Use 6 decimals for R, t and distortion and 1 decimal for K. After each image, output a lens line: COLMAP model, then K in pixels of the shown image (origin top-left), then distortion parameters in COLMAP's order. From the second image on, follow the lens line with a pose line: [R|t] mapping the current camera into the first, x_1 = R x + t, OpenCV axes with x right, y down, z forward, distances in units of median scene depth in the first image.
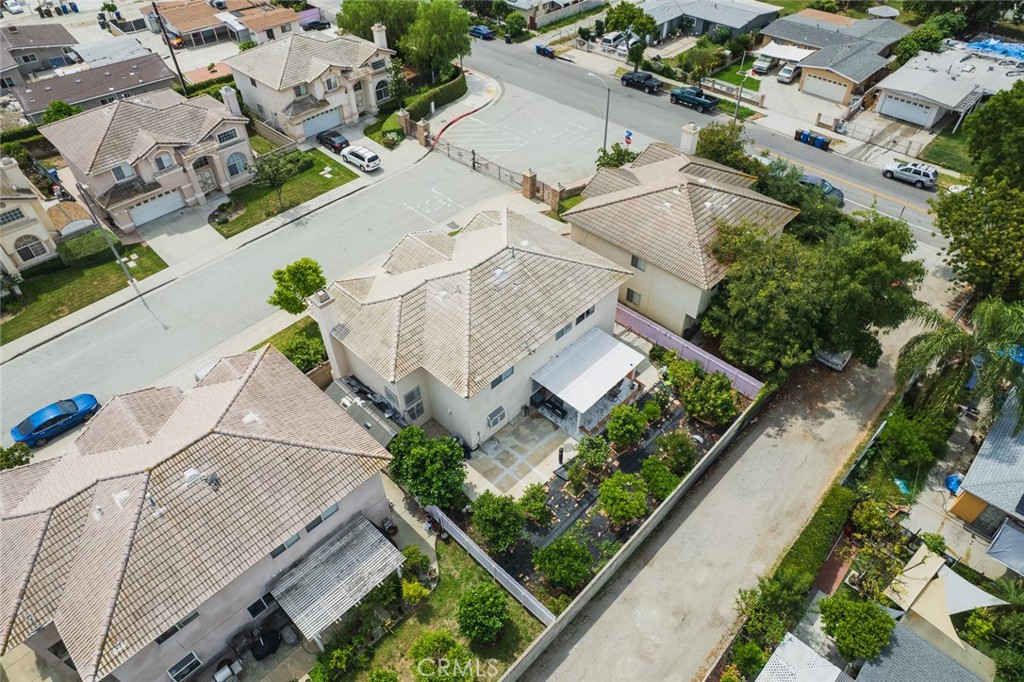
lens RADIAL K [[655.4, 0, 512.0], [0, 655.4, 341.0], [0, 0, 1]] dist [-0.095858, 0.078534]
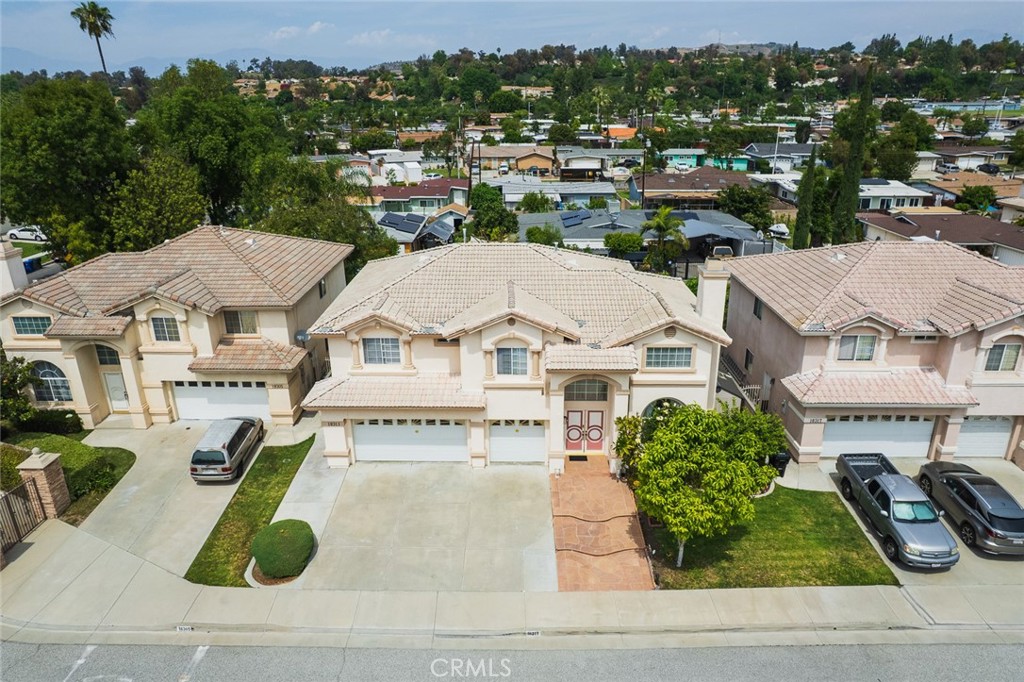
lens RADIAL K [[655.4, 0, 512.0], [0, 655.4, 341.0], [0, 0, 1]] dist [-0.095858, 0.078534]
pose [[-0.686077, -0.239995, 0.686805, -0.428291], [0.514445, 0.507485, 0.691234, -0.419706], [-0.514436, 0.827563, -0.224710, 0.895291]]
